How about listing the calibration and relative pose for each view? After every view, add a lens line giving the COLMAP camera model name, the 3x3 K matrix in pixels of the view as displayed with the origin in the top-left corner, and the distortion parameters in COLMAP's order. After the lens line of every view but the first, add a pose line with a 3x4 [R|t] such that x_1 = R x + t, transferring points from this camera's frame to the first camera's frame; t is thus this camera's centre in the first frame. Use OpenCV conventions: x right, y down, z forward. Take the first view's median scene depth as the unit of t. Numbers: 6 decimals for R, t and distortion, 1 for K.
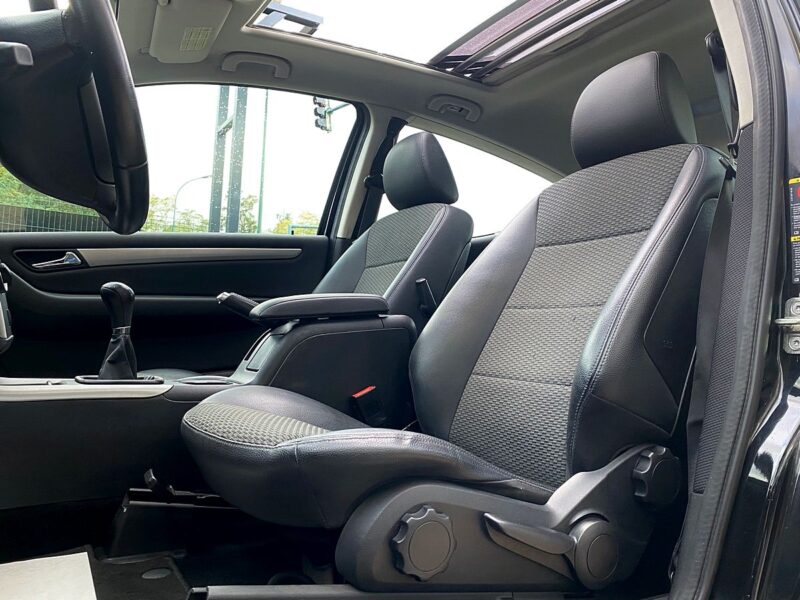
lens RADIAL K [[663.0, 0, 398.9], [0, 663.0, 300.0], [0, 0, 1]] dist [0.043405, -0.014118]
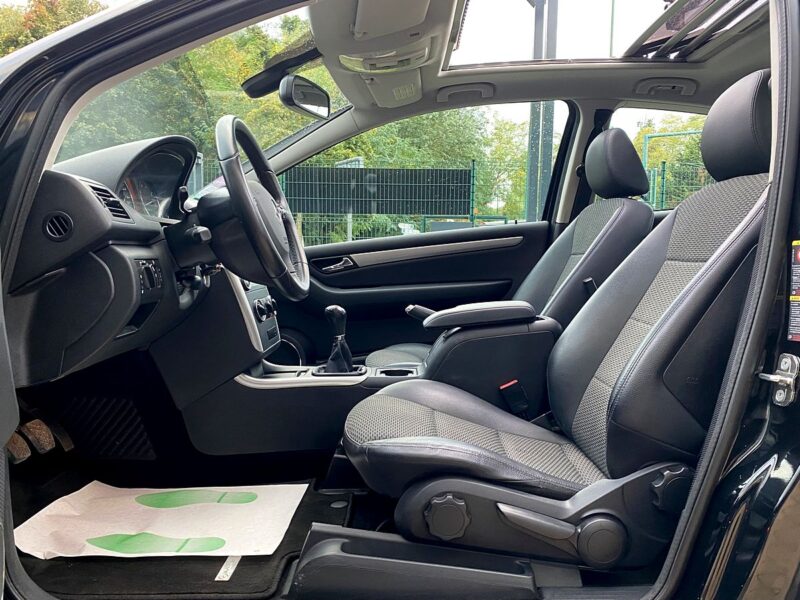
lens RADIAL K [[663.0, 0, 404.4], [0, 663.0, 301.5], [0, 0, 1]] dist [0.043405, -0.014118]
pose [[0.864495, -0.000252, -0.502642, 0.380048], [0.063712, 0.991989, 0.109081, -0.156287], [0.498588, -0.126324, 0.857585, -0.154158]]
